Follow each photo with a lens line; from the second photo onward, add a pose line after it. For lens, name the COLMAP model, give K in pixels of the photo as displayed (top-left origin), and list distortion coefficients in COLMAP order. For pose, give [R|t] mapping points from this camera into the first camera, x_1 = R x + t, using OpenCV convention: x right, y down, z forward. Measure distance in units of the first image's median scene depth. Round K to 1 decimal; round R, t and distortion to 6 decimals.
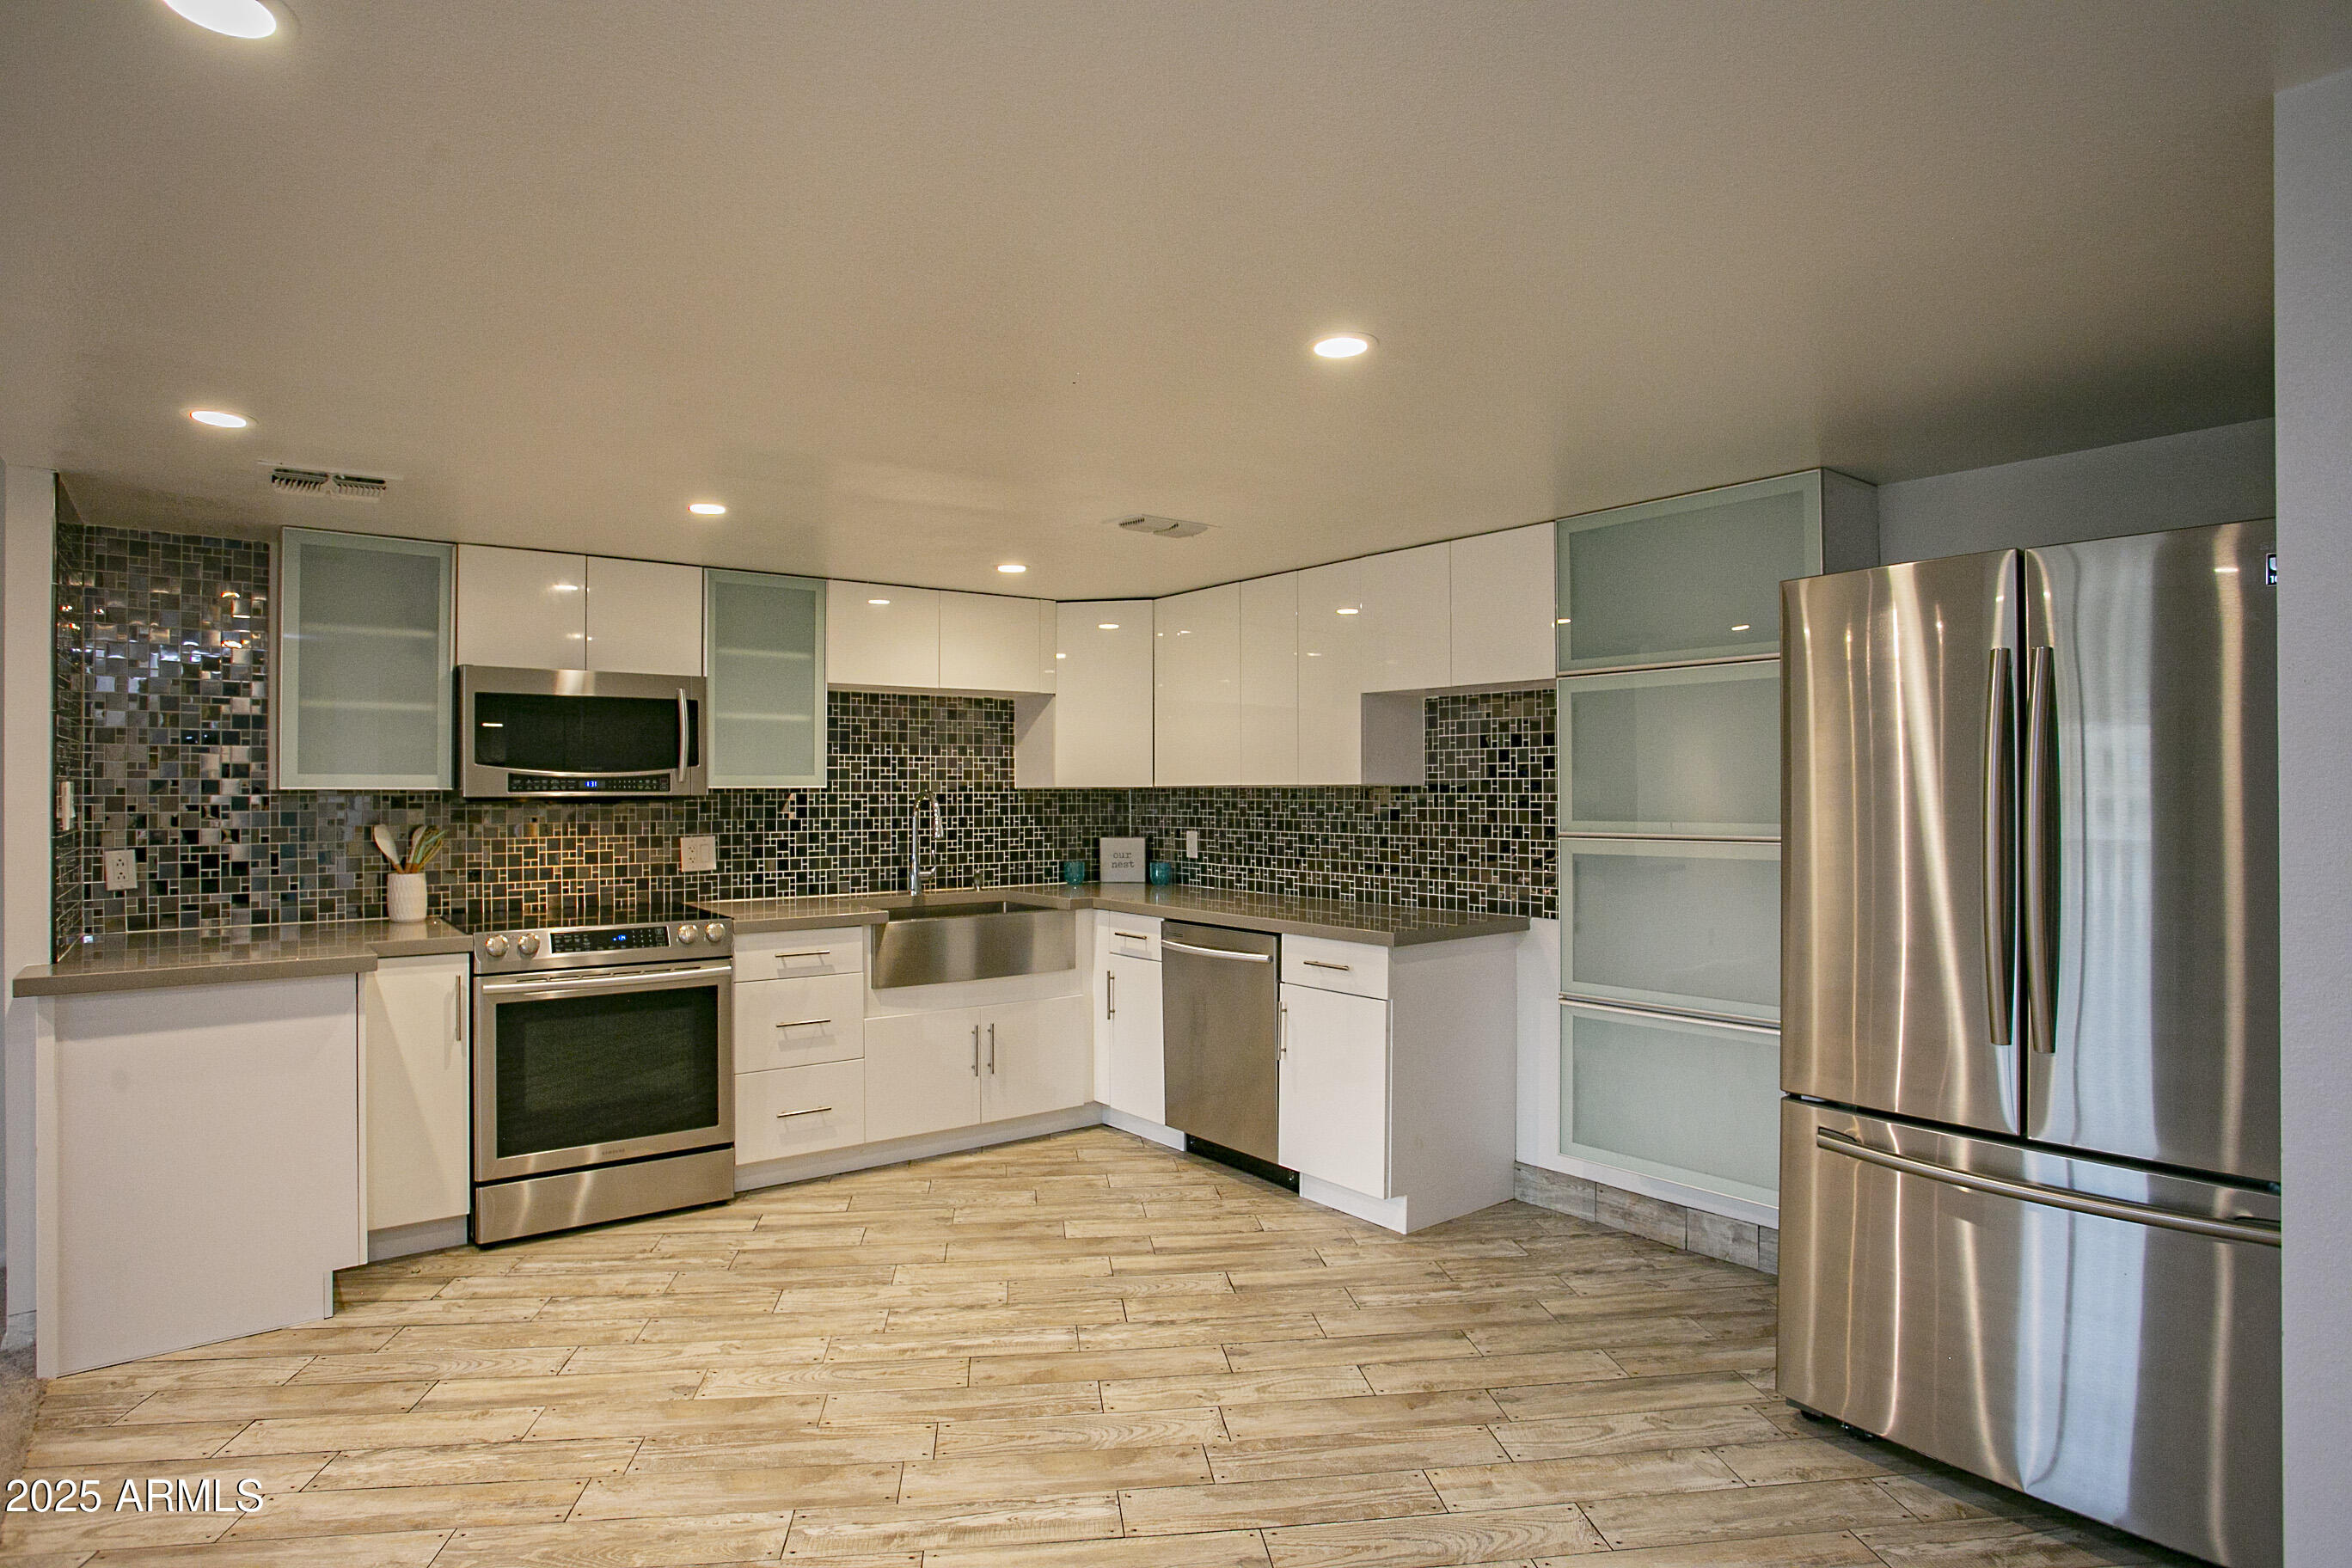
lens RADIAL K [[1241.7, 0, 1155.8], [0, 1241.7, 783.7], [0, 0, 1]] dist [-0.077579, 0.039745]
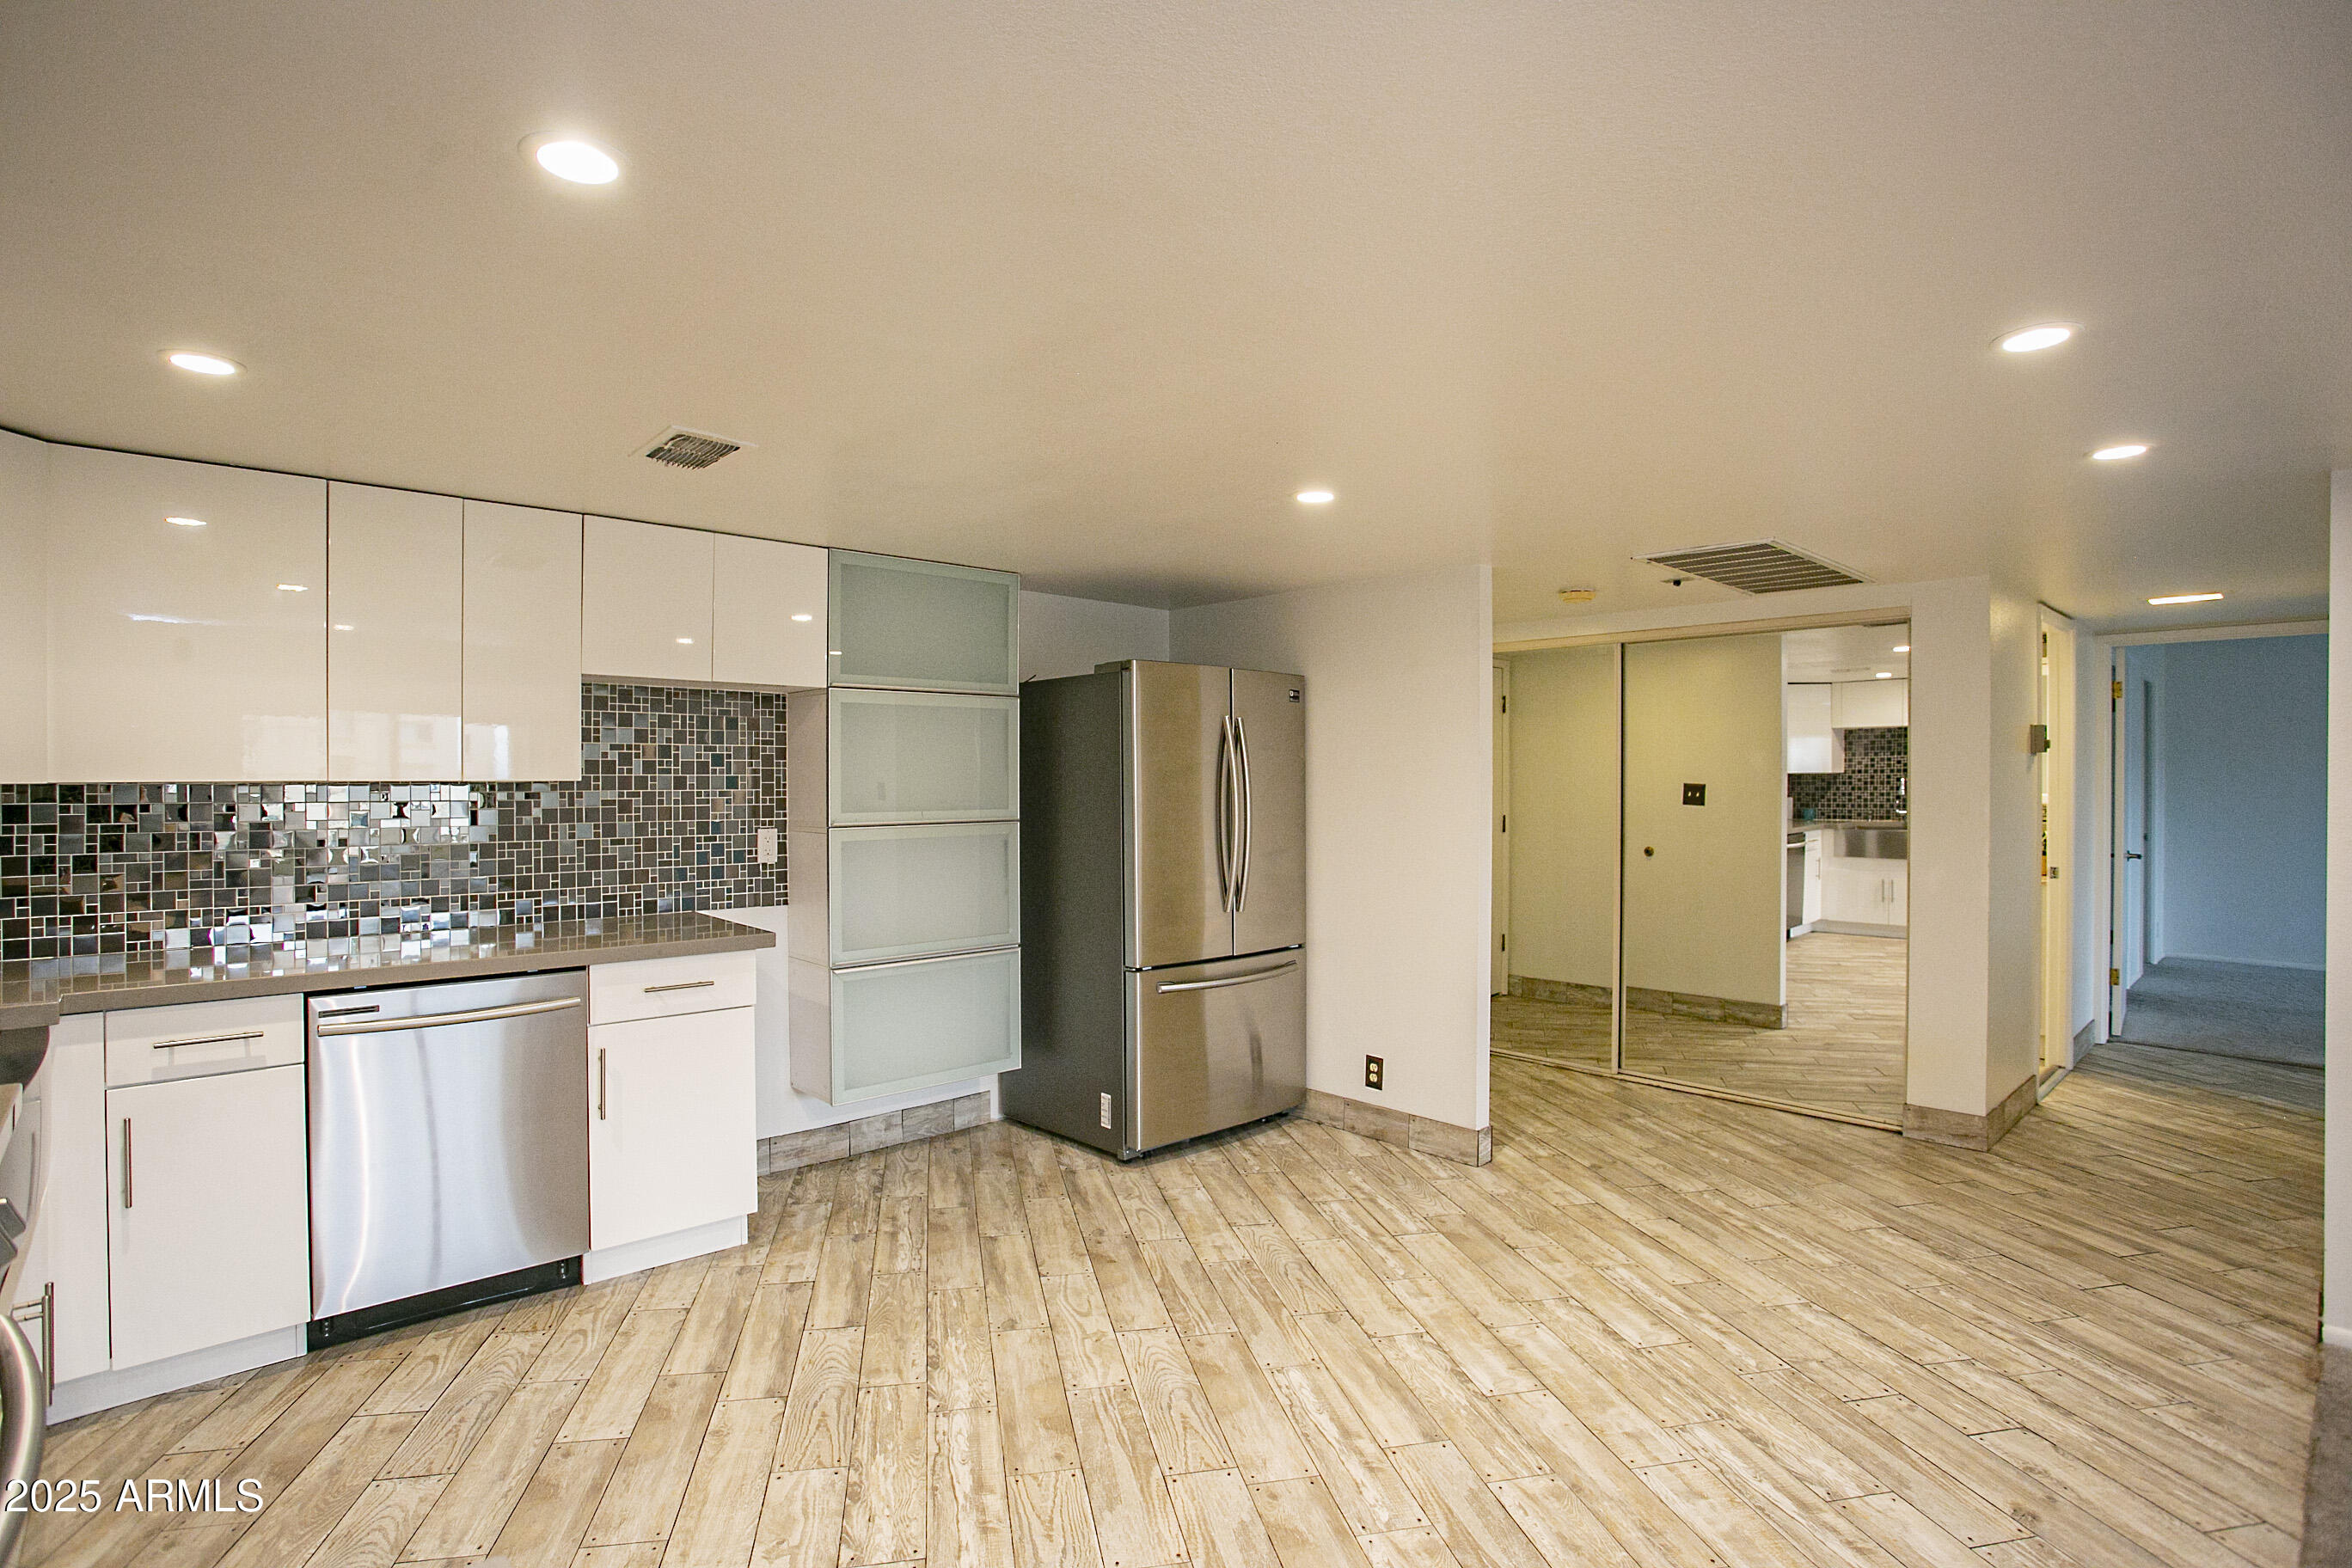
lens RADIAL K [[1145.7, 0, 1157.8], [0, 1145.7, 782.1], [0, 0, 1]] dist [-0.083093, 0.037470]
pose [[-0.076663, -0.001256, 0.997056, -0.714056], [-0.004929, 0.999987, 0.000881, -0.001325], [-0.997045, -0.004847, -0.076668, 0.749527]]
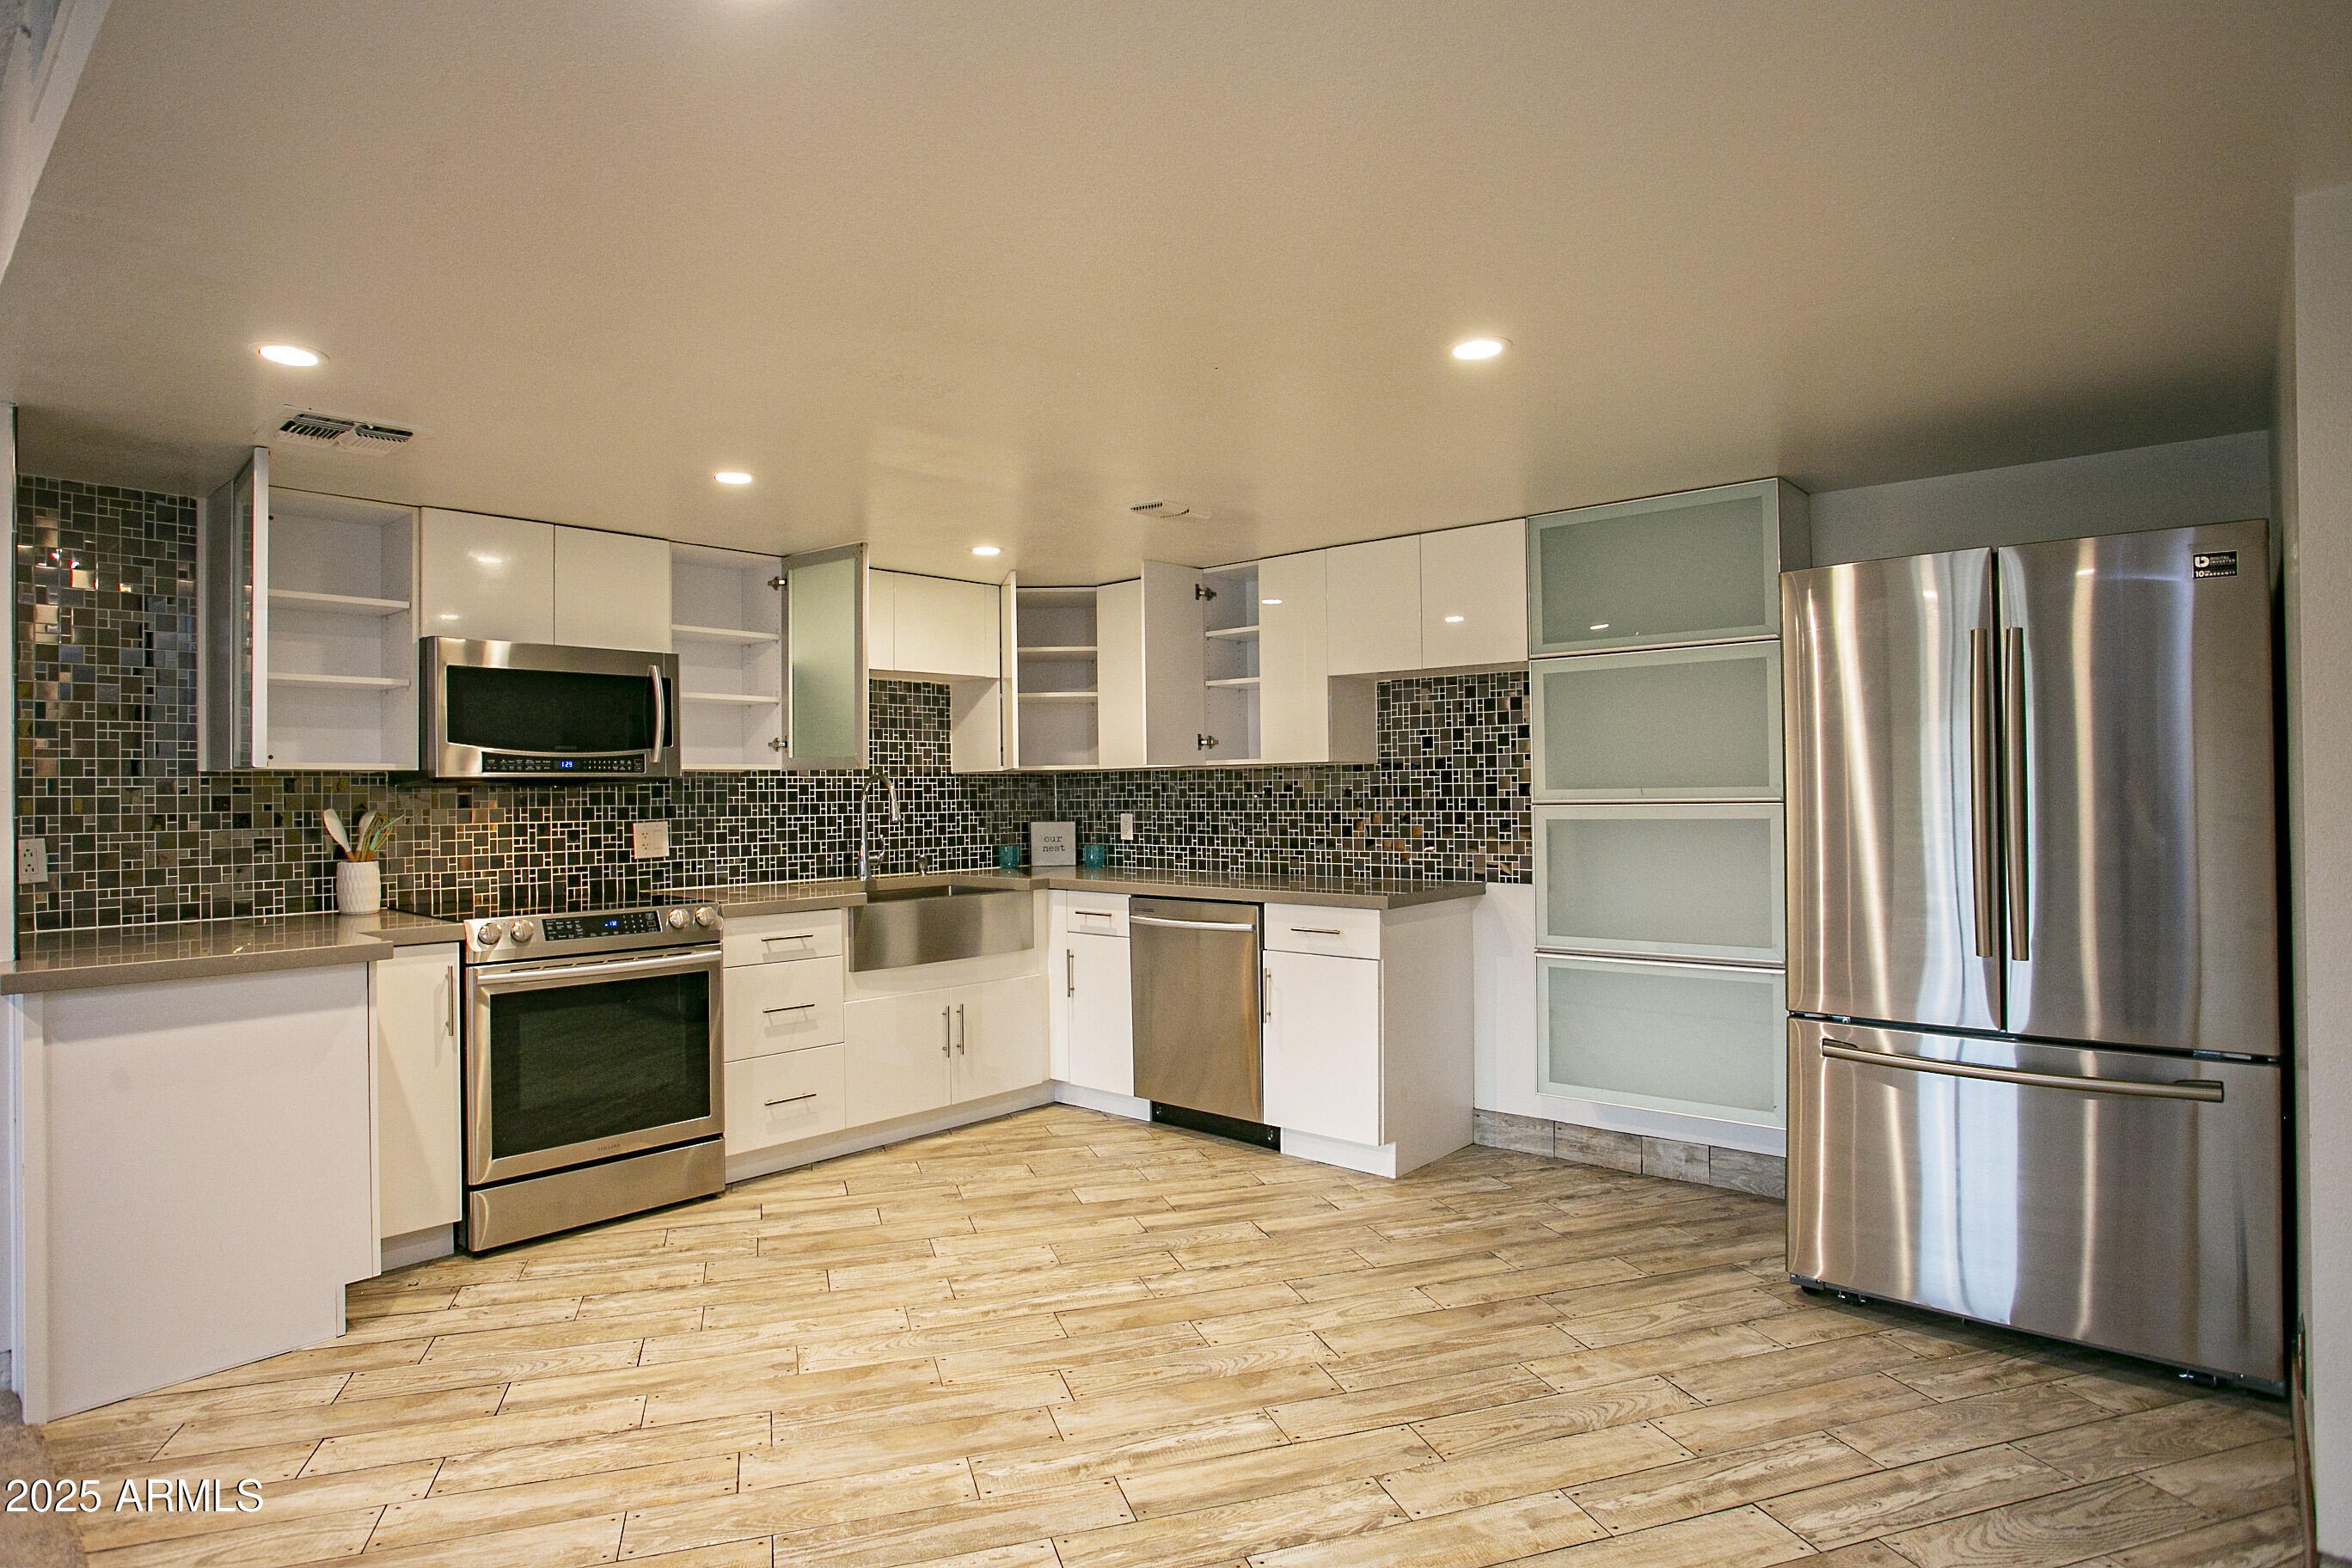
lens RADIAL K [[1251.7, 0, 1155.2], [0, 1251.7, 783.1], [0, 0, 1]] dist [-0.077754, 0.043036]
pose [[0.982838, -0.008232, 0.184286, -0.200447], [0.008814, 0.999958, -0.002343, 0.022570], [-0.184259, 0.003927, 0.982870, -0.028203]]
